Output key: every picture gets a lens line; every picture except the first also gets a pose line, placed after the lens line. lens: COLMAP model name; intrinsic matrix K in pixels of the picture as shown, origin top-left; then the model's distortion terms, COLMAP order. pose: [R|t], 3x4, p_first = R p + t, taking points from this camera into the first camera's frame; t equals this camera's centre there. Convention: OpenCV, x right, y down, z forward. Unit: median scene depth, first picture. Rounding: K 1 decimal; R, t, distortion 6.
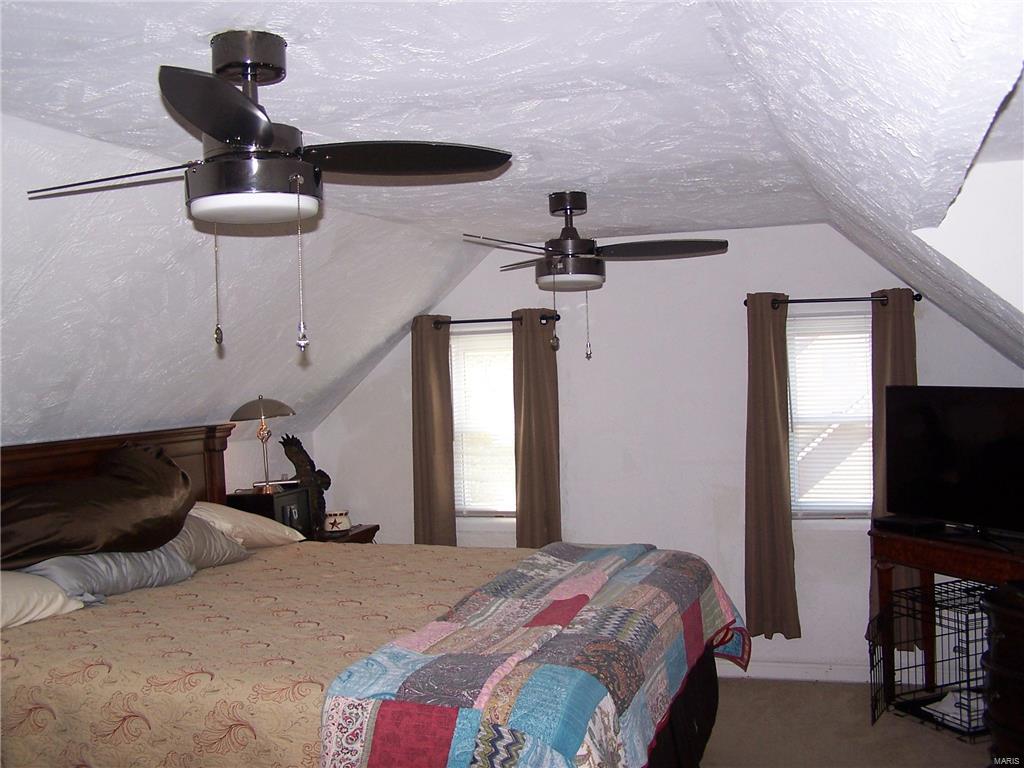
lens RADIAL K [[1127.3, 0, 512.0], [0, 1127.3, 384.0], [0, 0, 1]] dist [-0.198814, 0.340657]
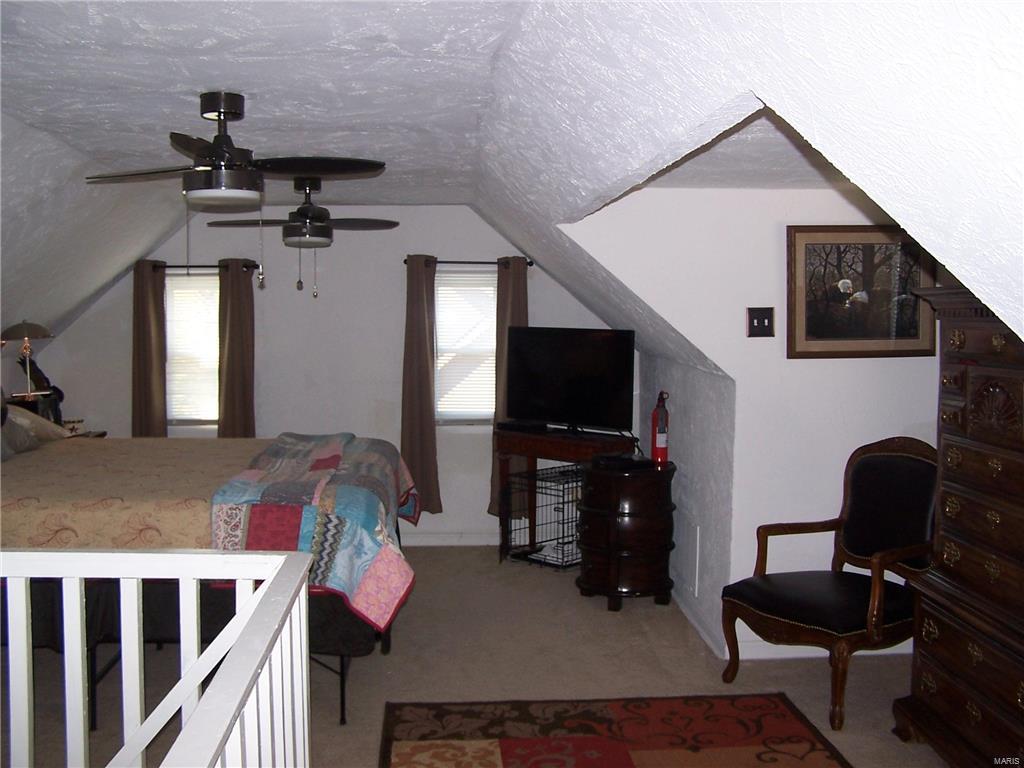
lens RADIAL K [[1127.3, 0, 512.0], [0, 1127.3, 384.0], [0, 0, 1]] dist [-0.198814, 0.340657]
pose [[0.924827, 0.011677, 0.380208, -0.210963], [-0.027204, 0.999000, 0.035489, 0.025719], [-0.379413, -0.043165, 0.924220, -0.336879]]
